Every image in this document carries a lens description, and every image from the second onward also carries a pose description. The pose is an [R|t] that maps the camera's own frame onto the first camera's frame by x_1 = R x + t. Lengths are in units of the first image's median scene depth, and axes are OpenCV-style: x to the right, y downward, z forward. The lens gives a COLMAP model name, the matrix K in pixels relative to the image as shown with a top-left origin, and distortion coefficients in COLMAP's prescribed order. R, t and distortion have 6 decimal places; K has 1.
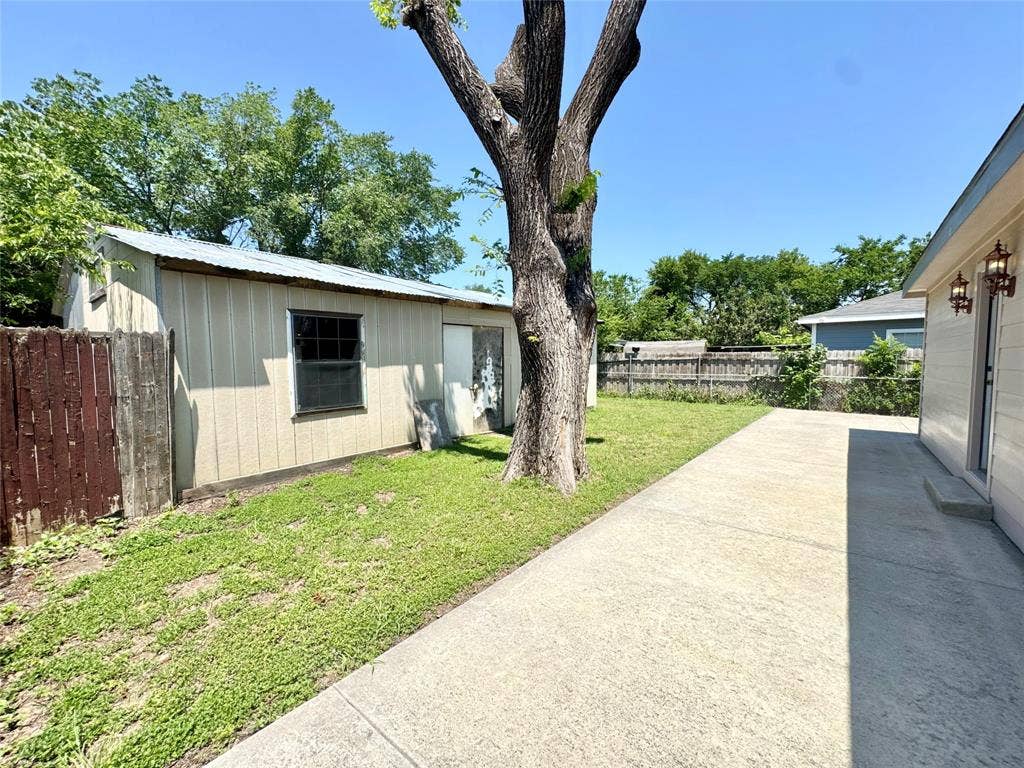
lens RADIAL K [[409.5, 0, 509.2], [0, 409.5, 384.3], [0, 0, 1]] dist [0.000830, -0.004449]
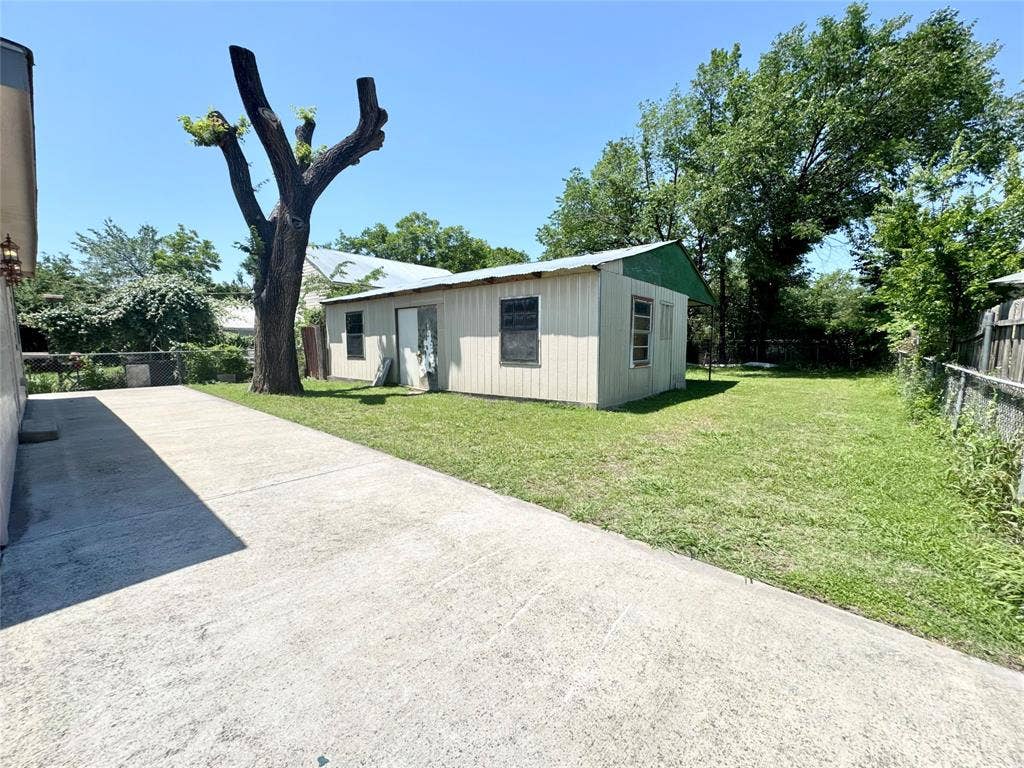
lens RADIAL K [[409.5, 0, 509.2], [0, 409.5, 384.3], [0, 0, 1]] dist [0.000830, -0.004449]
pose [[-0.018224, 0.108137, -0.993969, 1.205698], [-0.062078, 0.992094, 0.109071, -0.054967], [0.997905, 0.063691, -0.011367, 1.281317]]
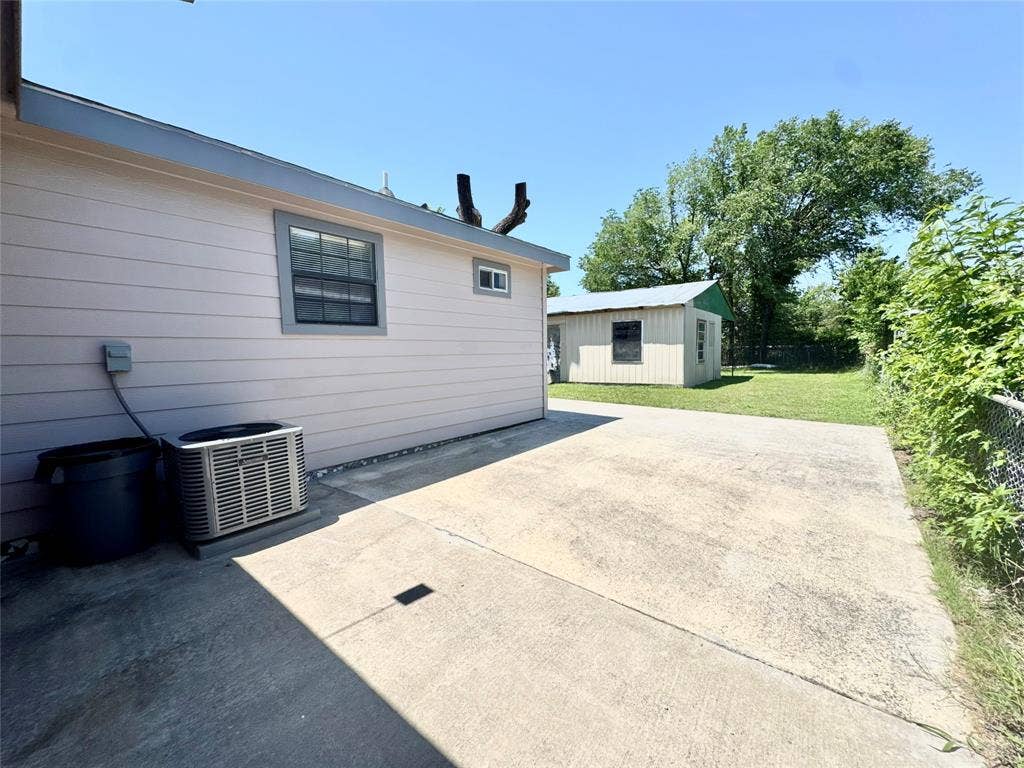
lens RADIAL K [[404.3, 0, 510.2], [0, 404.3, 386.0], [0, 0, 1]] dist [0.002313, -0.000002]
pose [[-0.001923, 0.091303, -0.995821, 1.799635], [-0.049969, 0.994570, 0.091285, -0.025237], [0.998749, 0.049935, 0.002649, 0.827633]]
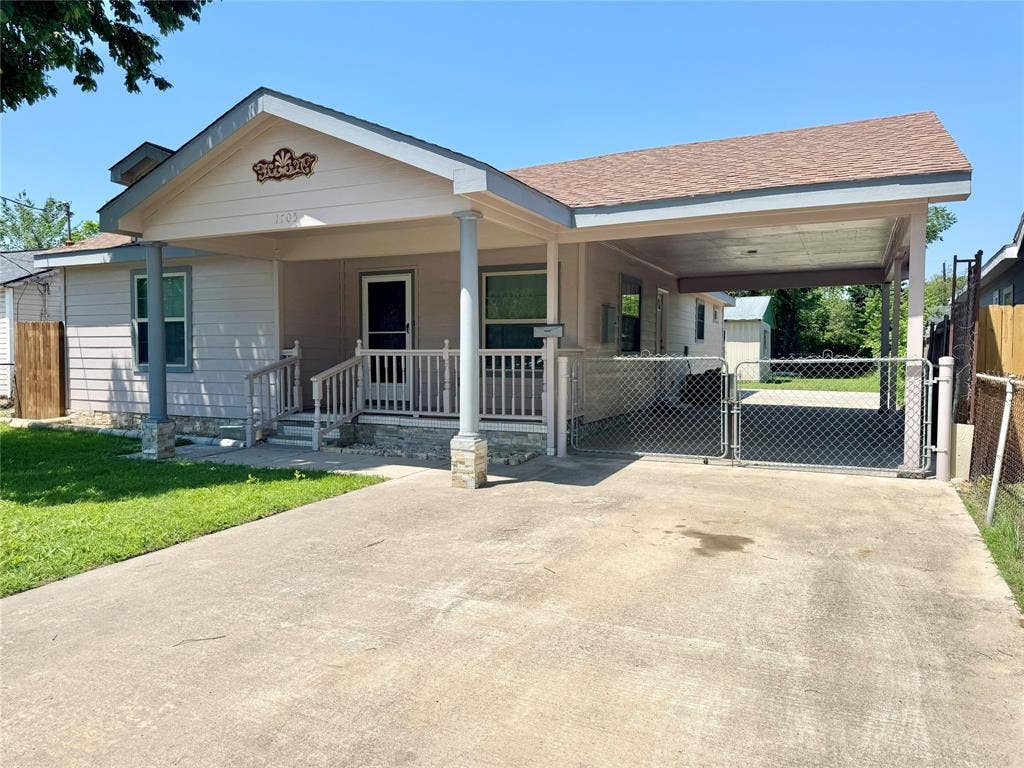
lens RADIAL K [[711.8, 0, 507.8], [0, 711.8, 384.0], [0, 0, 1]] dist [0.078222, -0.002531]
pose [[0.245145, 0.039553, -0.968679, 3.363016], [-0.062367, 0.997741, 0.024956, 0.079853], [0.967478, 0.054296, 0.247058, -0.551543]]
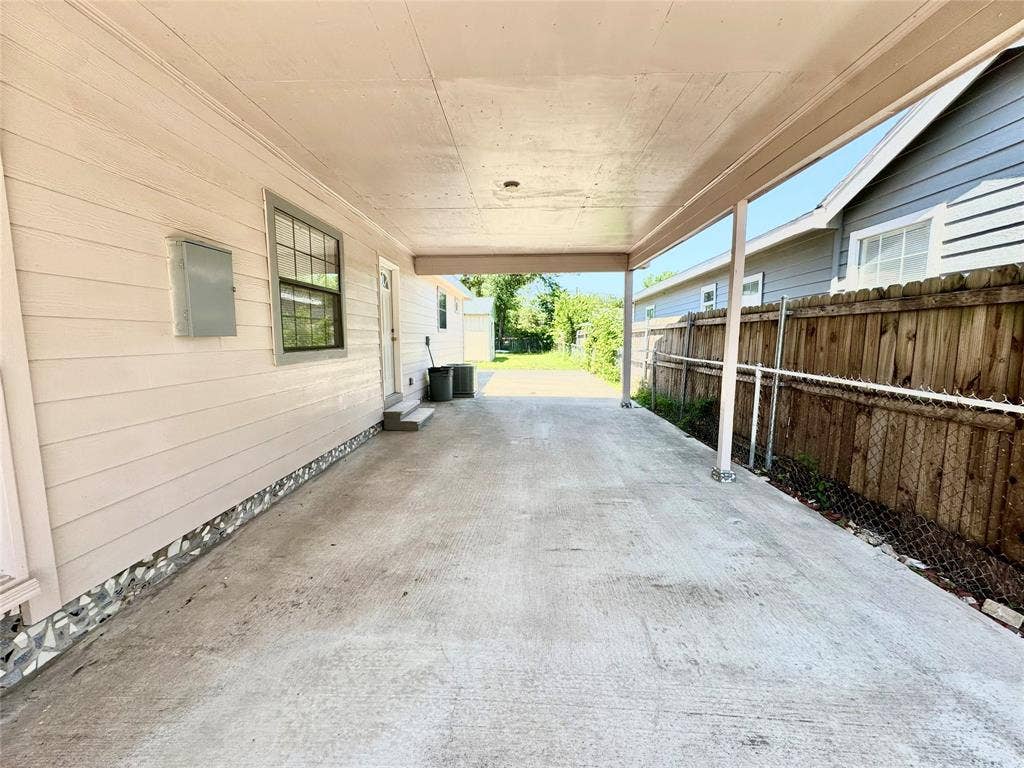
lens RADIAL K [[409.5, 0, 509.2], [0, 409.5, 384.3], [0, 0, 1]] dist [0.000830, -0.004449]
pose [[0.609419, 0.089144, -0.787821, 2.448277], [-0.047739, 0.995982, 0.075769, 0.022011], [0.791410, -0.008566, 0.611226, -0.023589]]
